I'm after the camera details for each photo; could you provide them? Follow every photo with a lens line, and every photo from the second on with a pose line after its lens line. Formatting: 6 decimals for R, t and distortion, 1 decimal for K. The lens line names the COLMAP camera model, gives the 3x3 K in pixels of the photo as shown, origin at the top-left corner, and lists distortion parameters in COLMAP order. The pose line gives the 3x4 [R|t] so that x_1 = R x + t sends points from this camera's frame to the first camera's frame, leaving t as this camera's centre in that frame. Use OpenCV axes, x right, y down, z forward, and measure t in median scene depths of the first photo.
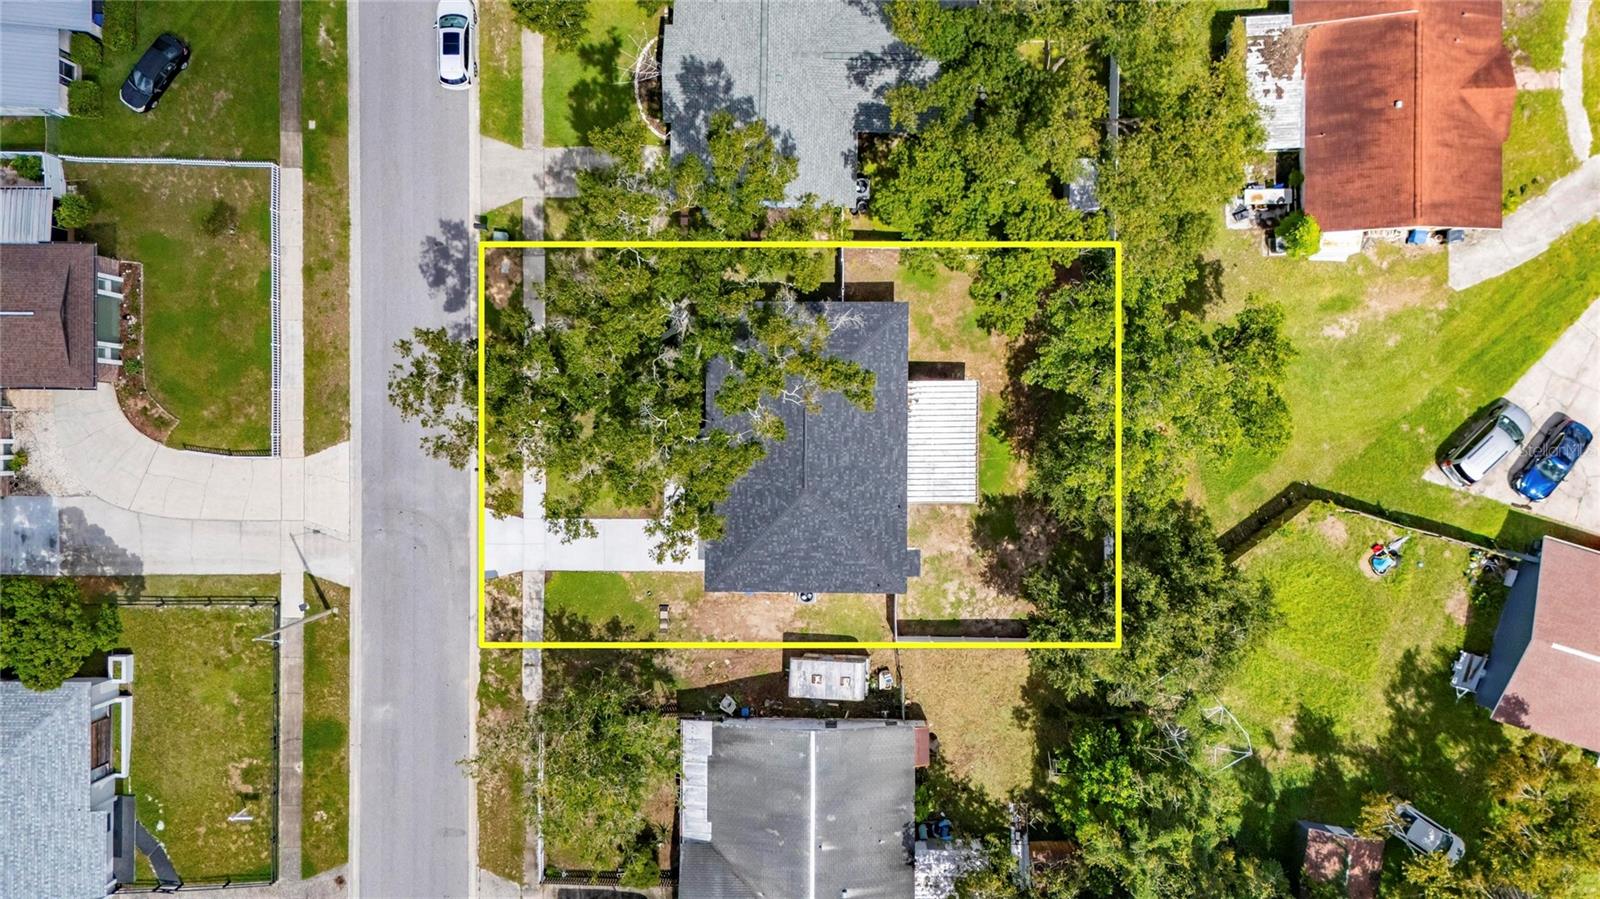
lens RADIAL K [[1179.9, 0, 800.0], [0, 1179.9, 449.5], [0, 0, 1]] dist [0.056070, -0.039638]
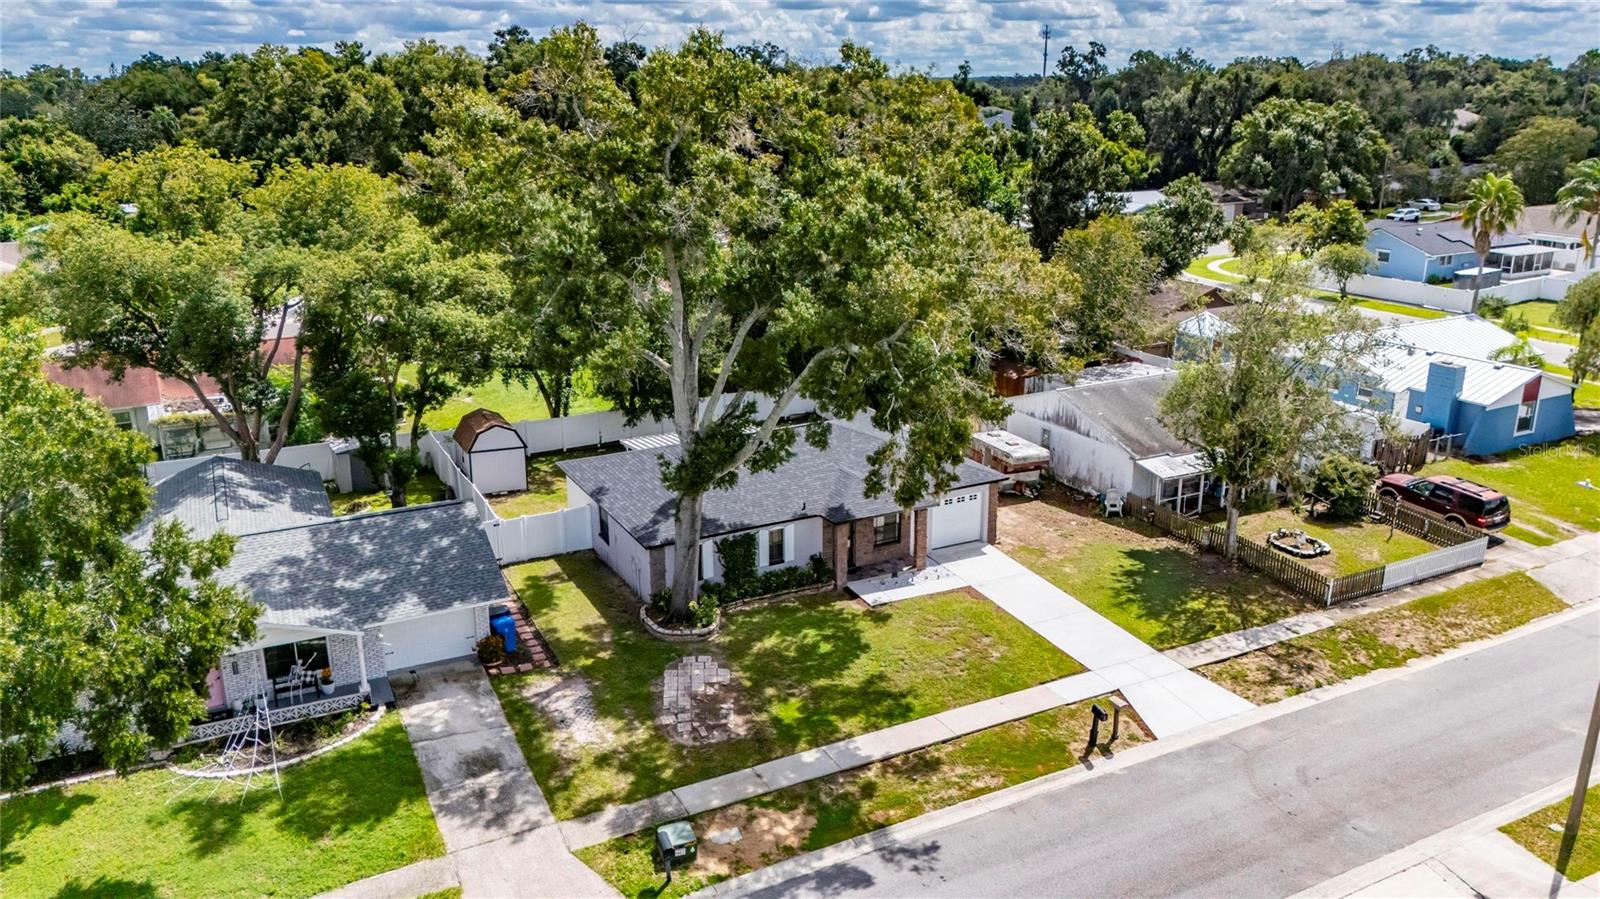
lens RADIAL K [[1179.9, 0, 800.0], [0, 1179.9, 449.5], [0, 0, 1]] dist [0.056070, -0.039638]
pose [[-0.468012, -0.239518, 0.850644, -0.618631], [0.883465, -0.150046, 0.443820, -0.310711], [0.021333, 0.959227, 0.281829, 0.726871]]
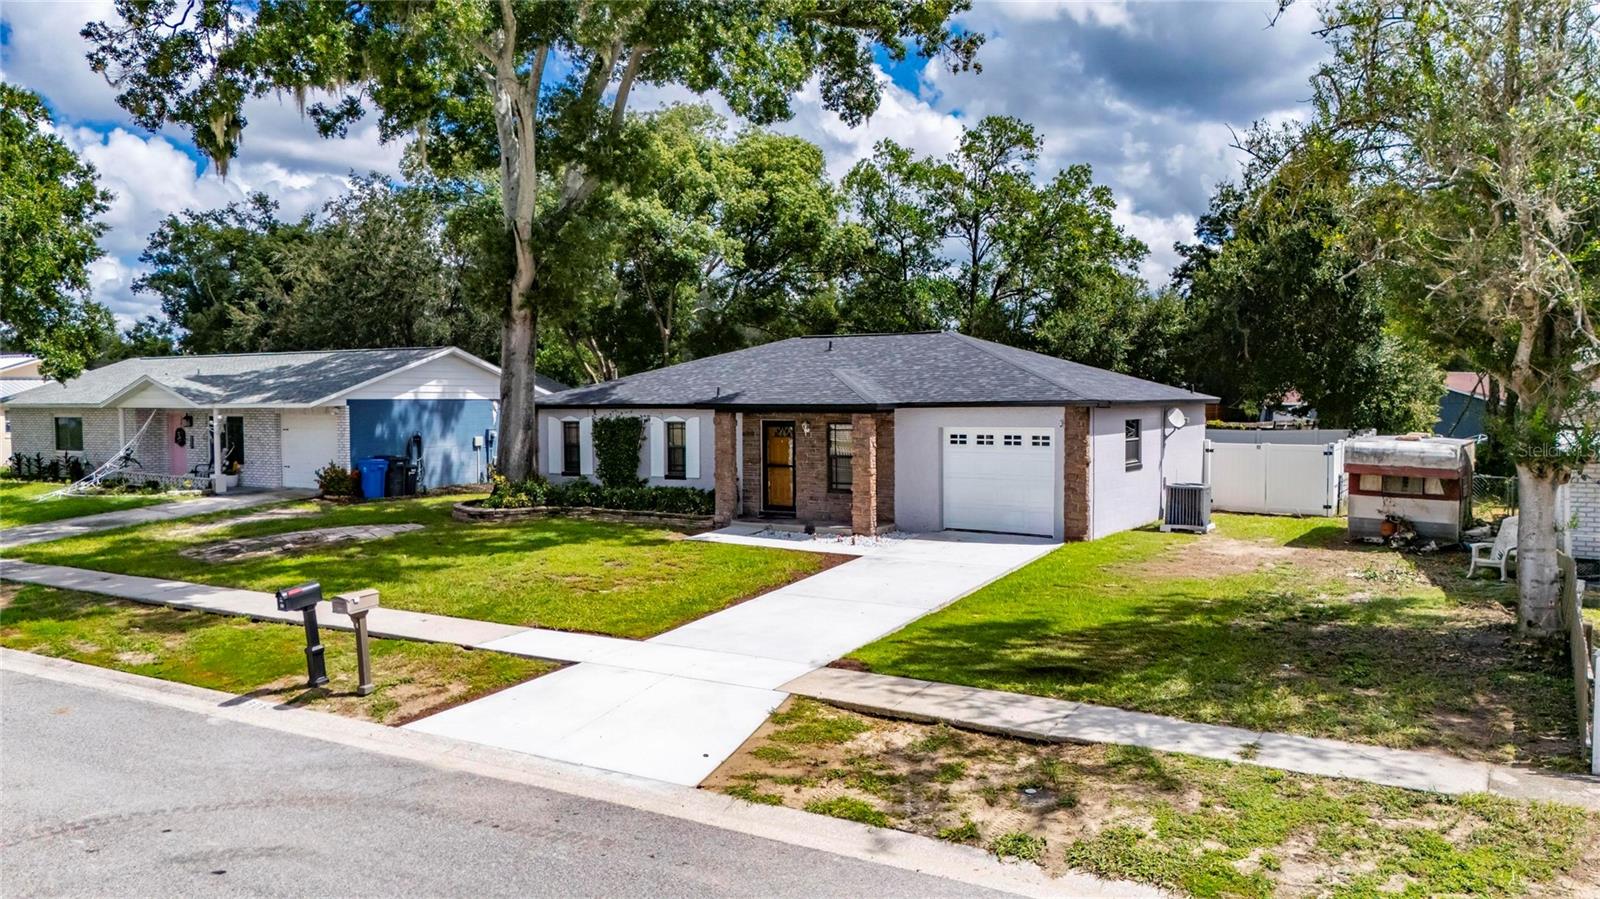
lens RADIAL K [[1179.9, 0, 800.0], [0, 1179.9, 449.5], [0, 0, 1]] dist [0.056070, -0.039638]
pose [[0.511131, -0.018025, 0.859314, -0.411981], [0.859503, 0.010099, -0.511031, 0.214086], [0.000533, 0.999787, 0.020655, 0.953054]]
